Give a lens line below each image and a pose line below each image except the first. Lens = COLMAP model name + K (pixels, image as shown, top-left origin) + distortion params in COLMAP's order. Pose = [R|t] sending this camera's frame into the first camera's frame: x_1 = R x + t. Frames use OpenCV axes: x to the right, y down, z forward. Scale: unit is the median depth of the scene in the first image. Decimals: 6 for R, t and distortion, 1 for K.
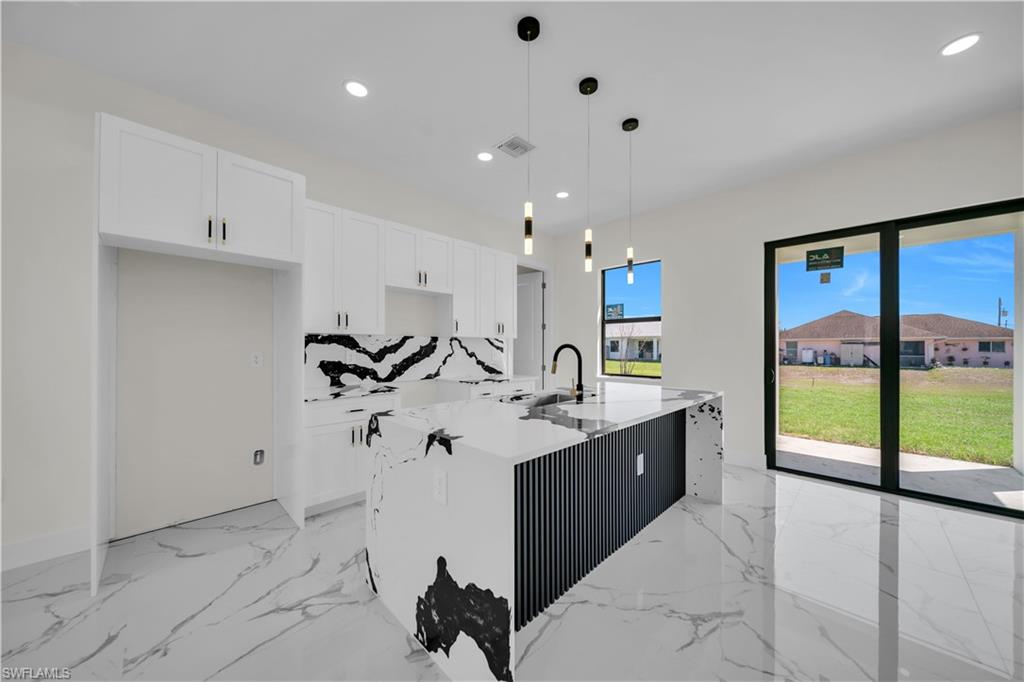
lens RADIAL K [[353.6, 0, 511.8], [0, 353.6, 346.9], [0, 0, 1]] dist [-0.000782, -0.000501]
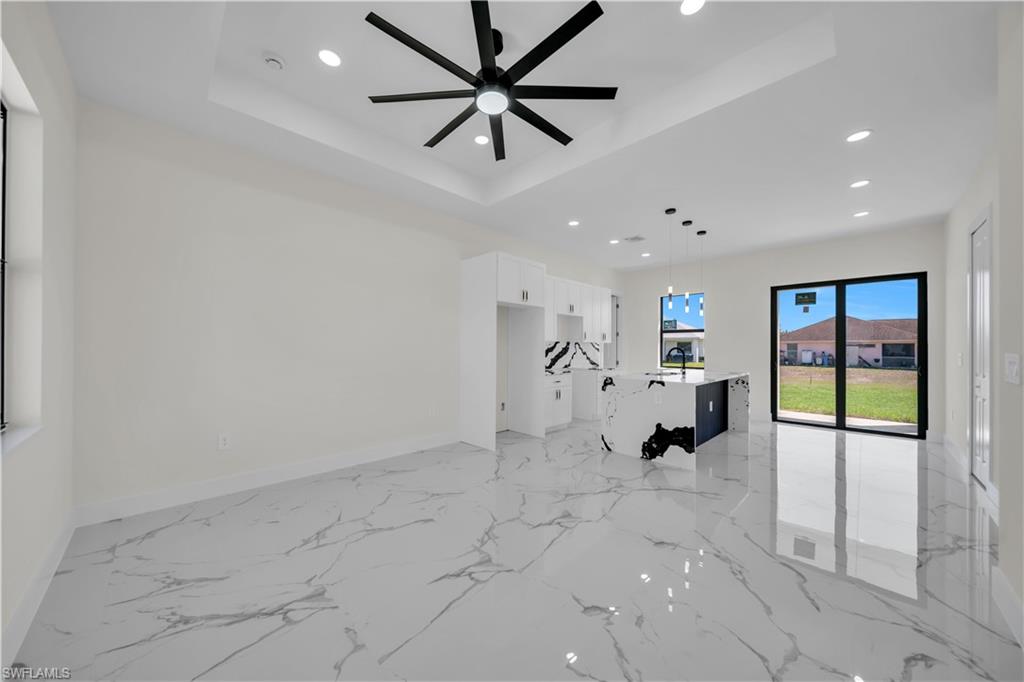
lens RADIAL K [[353.6, 0, 511.8], [0, 353.6, 346.9], [0, 0, 1]] dist [-0.000782, -0.000501]
pose [[0.999991, 0.003175, -0.002793, -0.529370], [-0.003181, 0.999993, -0.002089, -0.002352], [0.002786, 0.002097, 0.999994, -0.708356]]
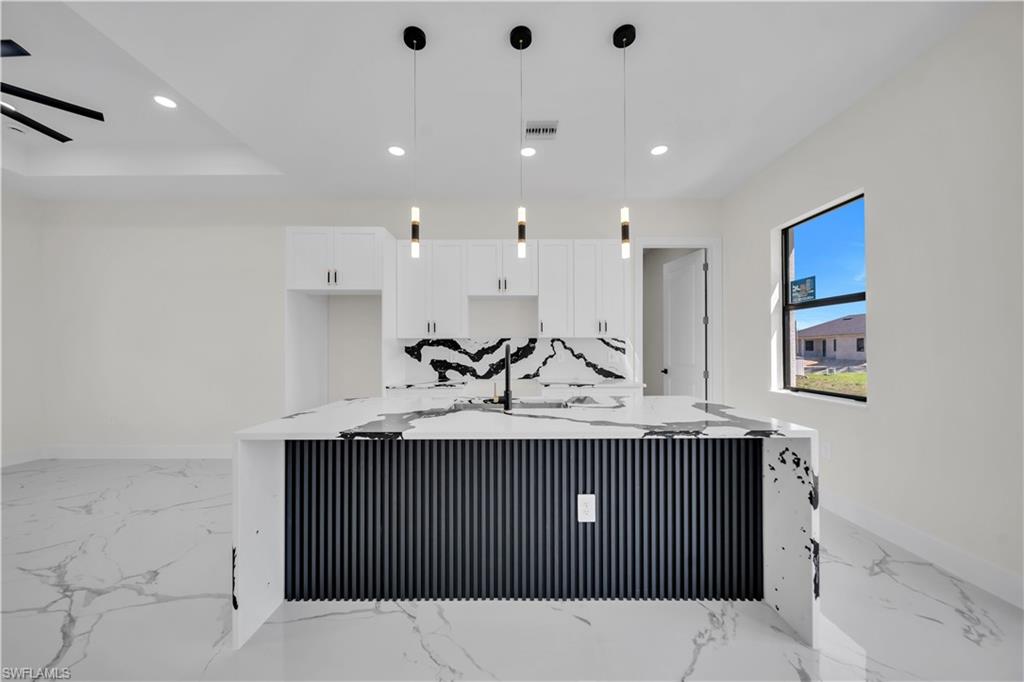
lens RADIAL K [[353.6, 0, 511.8], [0, 353.6, 346.9], [0, 0, 1]] dist [-0.000782, -0.000501]
pose [[0.702686, -0.009242, -0.711440, 0.525713], [0.006668, 0.999957, -0.006405, 0.003045], [0.711468, -0.000243, 0.702718, 0.258127]]
